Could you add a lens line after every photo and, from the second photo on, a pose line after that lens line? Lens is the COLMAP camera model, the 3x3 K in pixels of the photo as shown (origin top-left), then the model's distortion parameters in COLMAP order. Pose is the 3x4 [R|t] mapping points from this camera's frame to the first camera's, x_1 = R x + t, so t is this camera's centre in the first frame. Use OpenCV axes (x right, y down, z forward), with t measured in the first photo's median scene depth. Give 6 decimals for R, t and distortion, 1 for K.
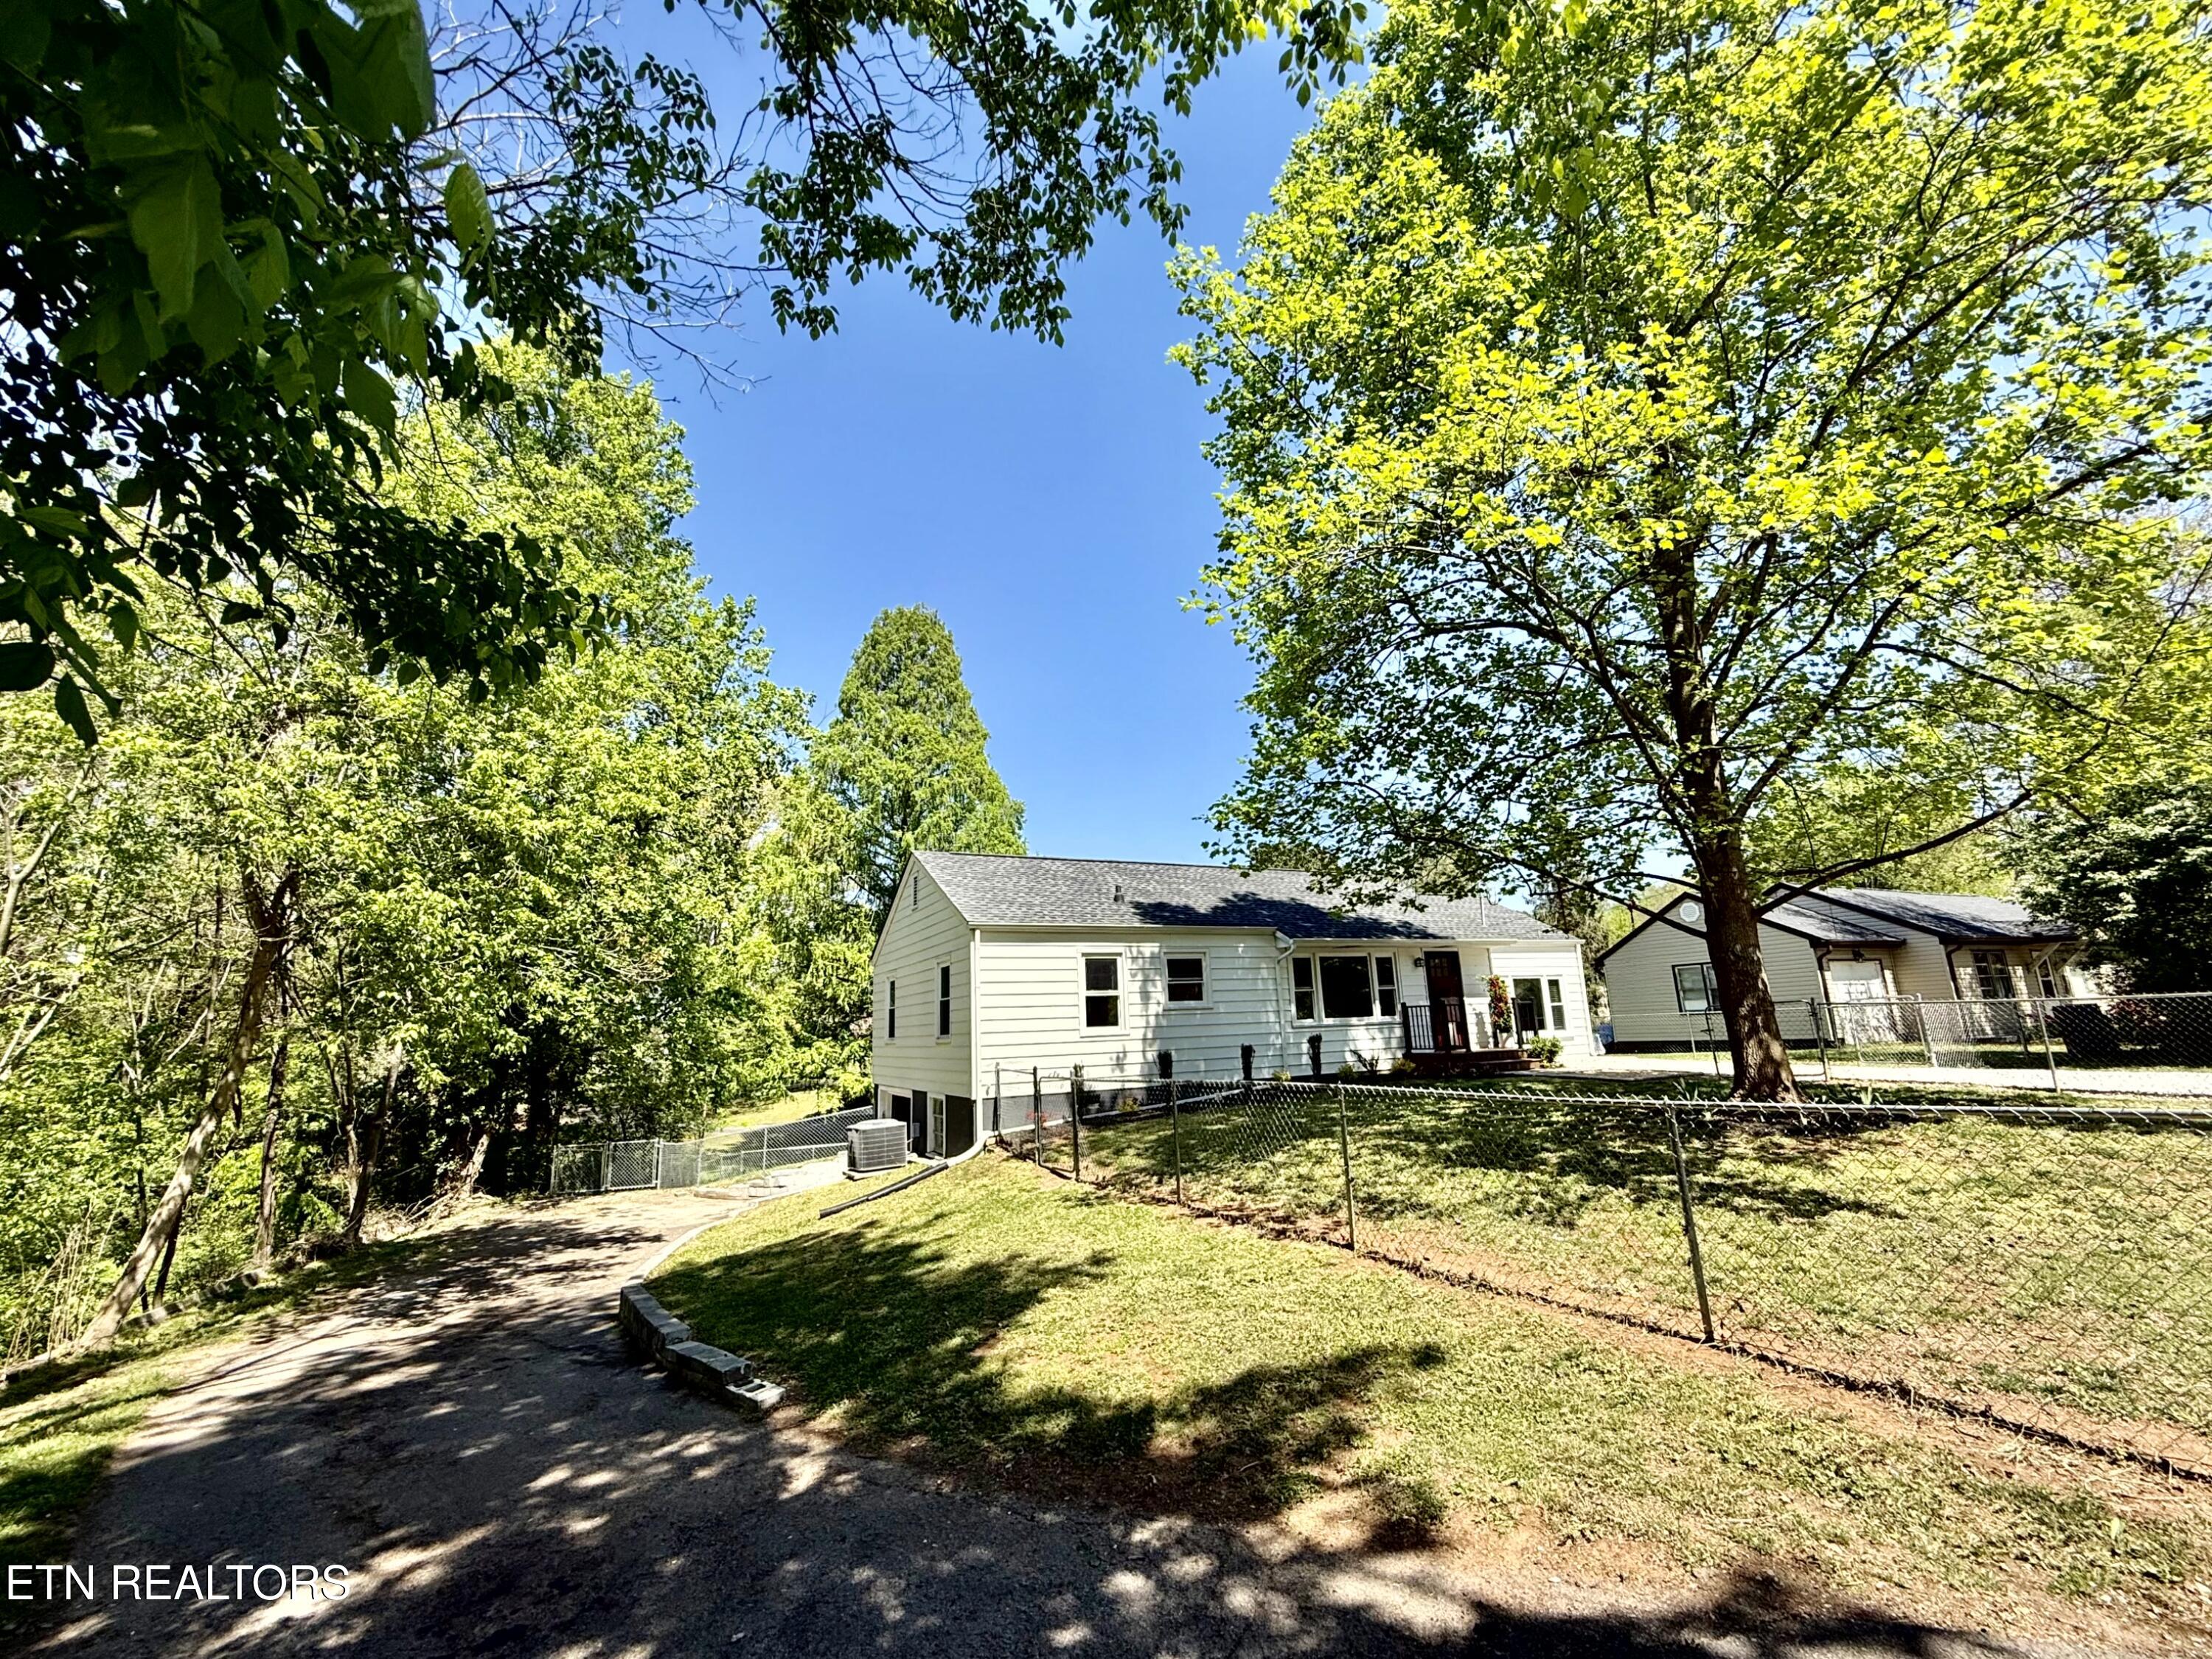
lens RADIAL K [[876.5, 0, 1108.0], [0, 876.5, 831.0], [0, 0, 1]] dist [0.001622, -0.001126]
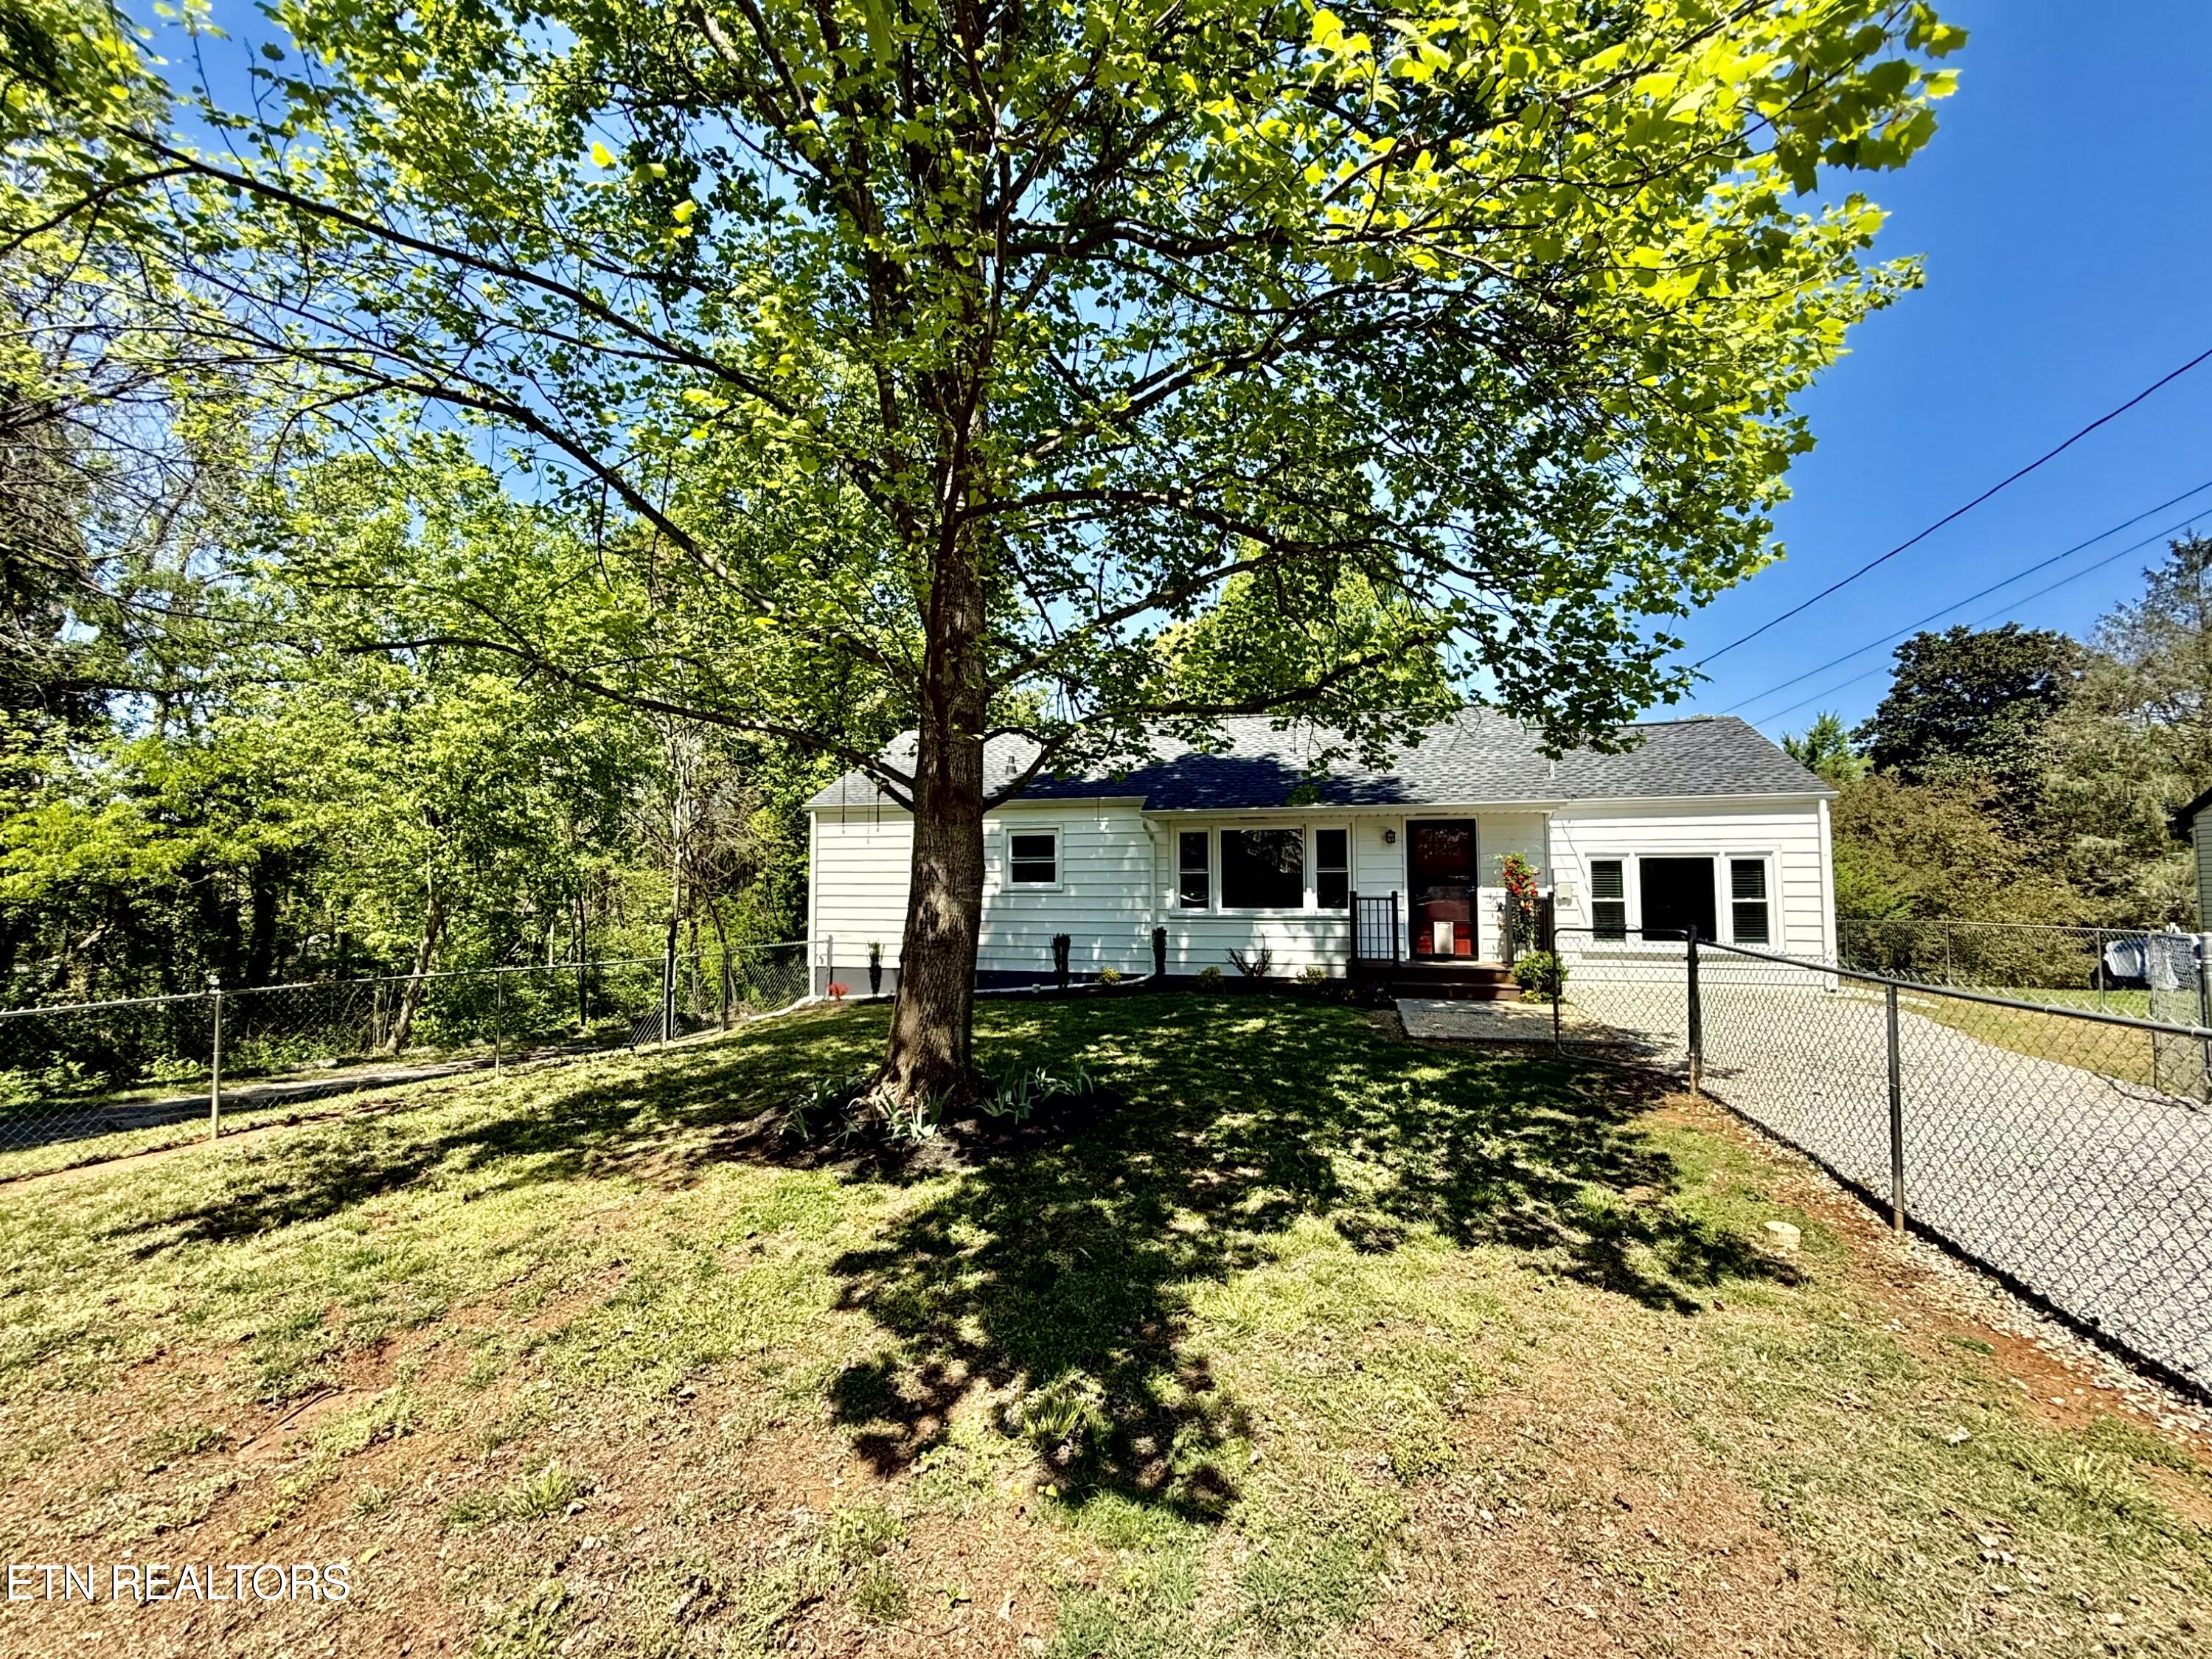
lens RADIAL K [[876.5, 0, 1105.5], [0, 876.5, 831.0], [0, 0, 1]] dist [0.001622, -0.001126]
pose [[0.773639, 0.004407, -0.633611, 0.645892], [0.111764, 0.983348, 0.143304, 0.018408], [0.623692, -0.181680, 0.760264, 0.327924]]
